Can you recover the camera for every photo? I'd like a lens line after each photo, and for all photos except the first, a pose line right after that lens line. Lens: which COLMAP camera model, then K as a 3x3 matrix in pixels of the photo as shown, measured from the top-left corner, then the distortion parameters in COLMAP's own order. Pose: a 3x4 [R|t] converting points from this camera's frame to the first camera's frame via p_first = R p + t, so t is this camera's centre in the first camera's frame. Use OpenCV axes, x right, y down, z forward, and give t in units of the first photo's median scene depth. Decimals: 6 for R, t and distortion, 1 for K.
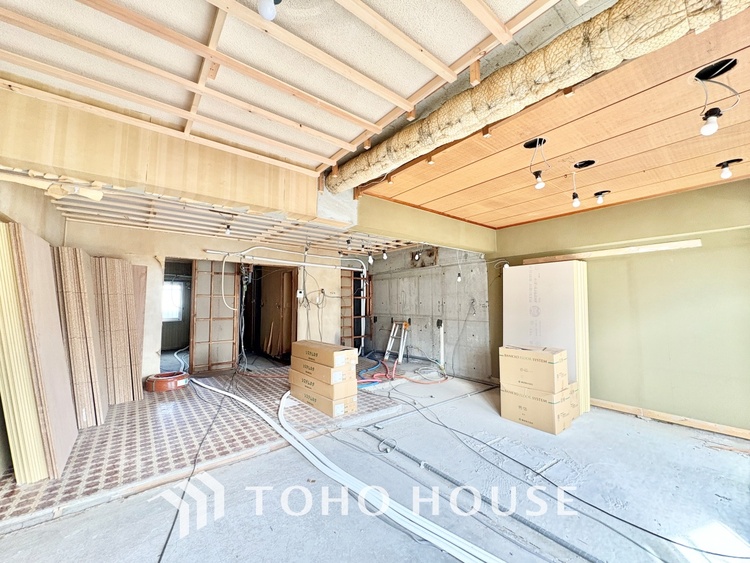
lens RADIAL K [[298.6, 0, 374.7], [0, 298.6, 281.8], [0, 0, 1]] dist [-0.001033, 0.000207]
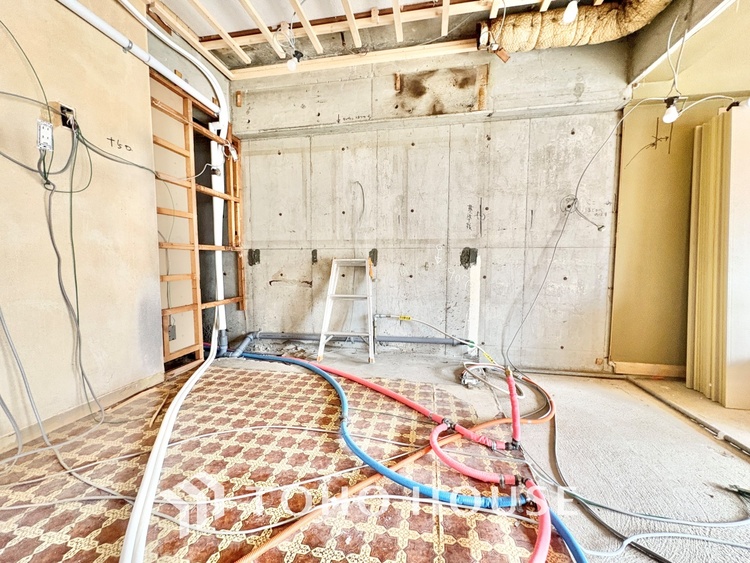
lens RADIAL K [[298.6, 0, 374.5], [0, 298.6, 281.8], [0, 0, 1]] dist [-0.001033, 0.000207]
pose [[0.756335, -0.039238, 0.653007, -0.204624], [-0.053980, 0.991052, 0.122072, 0.154158], [-0.651953, -0.127577, 0.747450, 0.904975]]
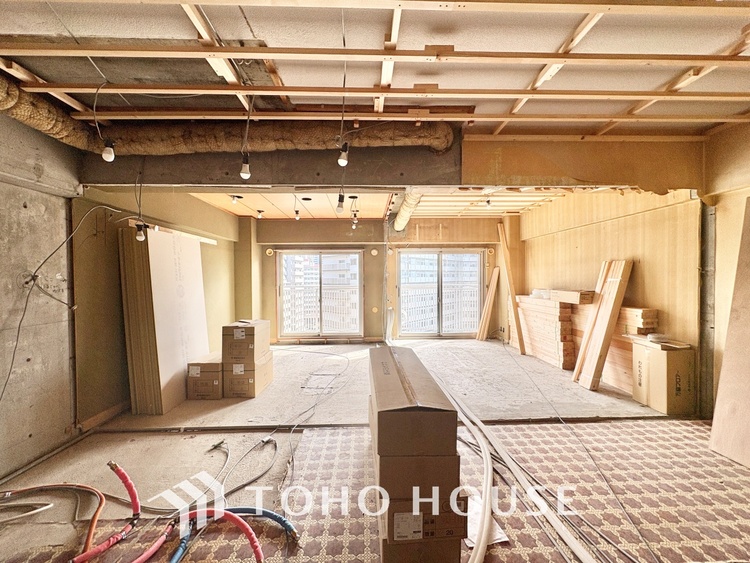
lens RADIAL K [[298.6, 0, 374.7], [0, 298.6, 281.6], [0, 0, 1]] dist [-0.001033, 0.000207]
pose [[-0.801906, 0.004380, 0.597435, -0.337307], [-0.030163, 0.998401, -0.047806, 0.079101], [-0.596689, -0.056357, -0.800491, 1.123486]]
